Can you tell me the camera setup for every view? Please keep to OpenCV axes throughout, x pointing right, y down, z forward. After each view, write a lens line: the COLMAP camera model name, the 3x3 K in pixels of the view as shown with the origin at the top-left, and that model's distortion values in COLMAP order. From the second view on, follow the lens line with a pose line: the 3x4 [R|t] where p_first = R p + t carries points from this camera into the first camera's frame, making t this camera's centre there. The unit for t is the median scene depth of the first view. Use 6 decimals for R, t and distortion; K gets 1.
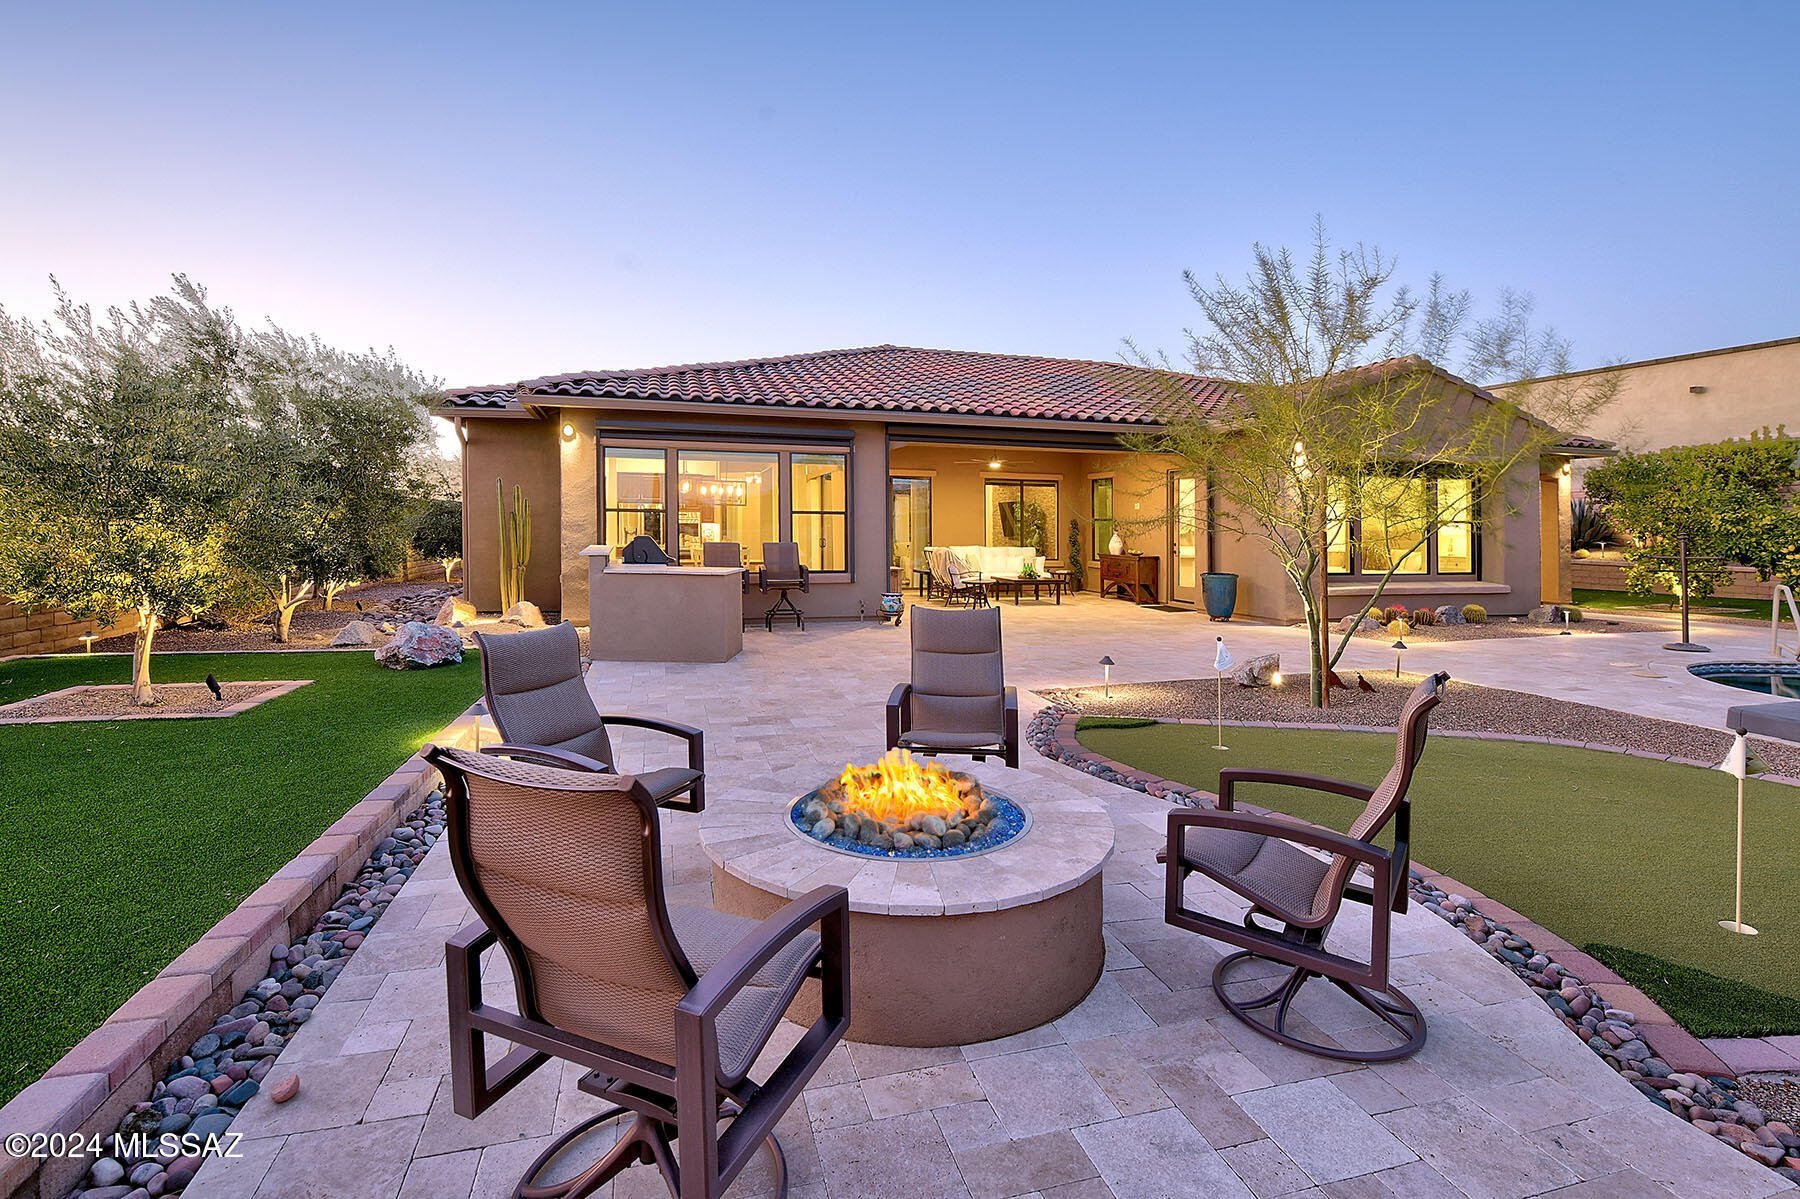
lens RADIAL K [[804.9, 0, 898.4], [0, 804.9, 525.3], [0, 0, 1]] dist [-0.044735, -0.000051]
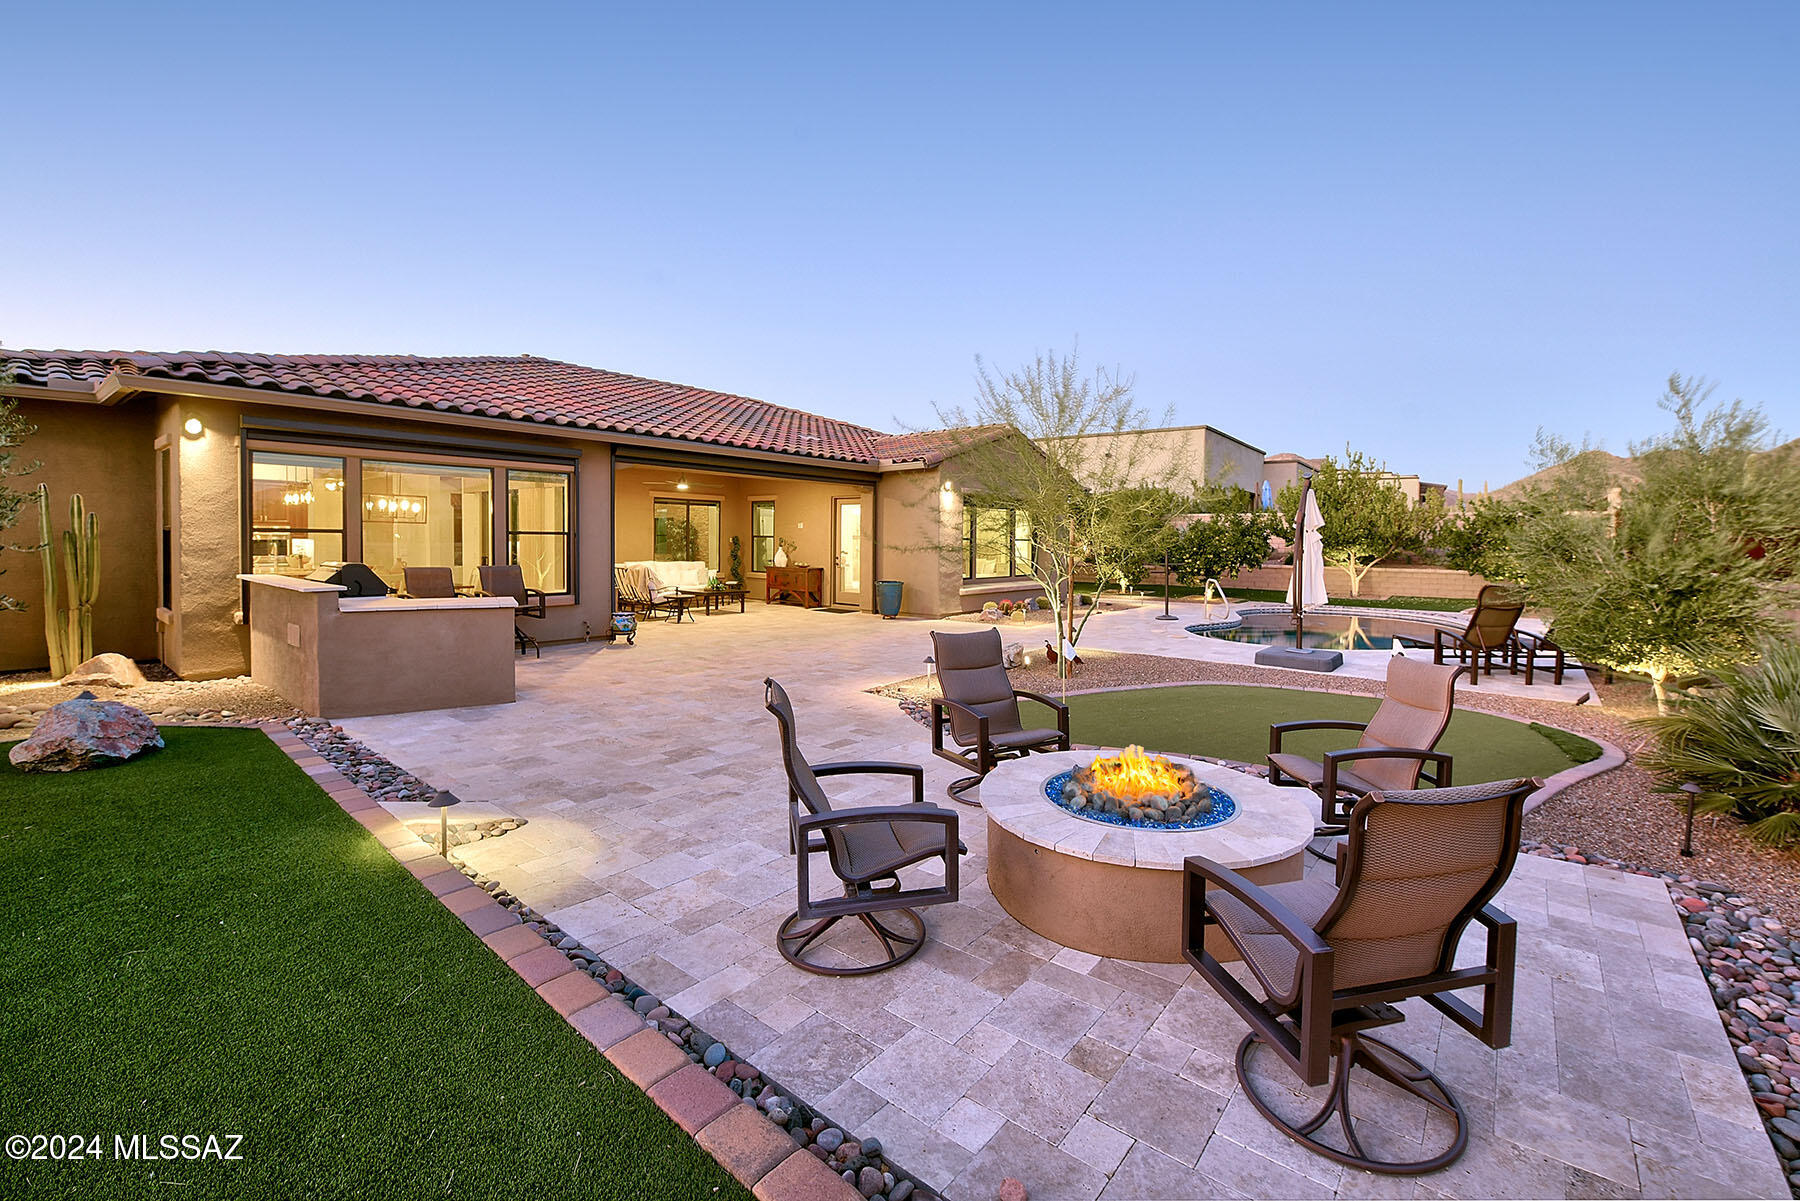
lens RADIAL K [[727.7, 0, 906.0], [0, 727.7, 538.2], [0, 0, 1]] dist [-0.034742, -0.000018]
pose [[0.807351, -0.003492, 0.590061, -0.252029], [-0.003502, 0.999937, 0.010709, -0.020361], [-0.590061, -0.010712, 0.807288, 0.048885]]
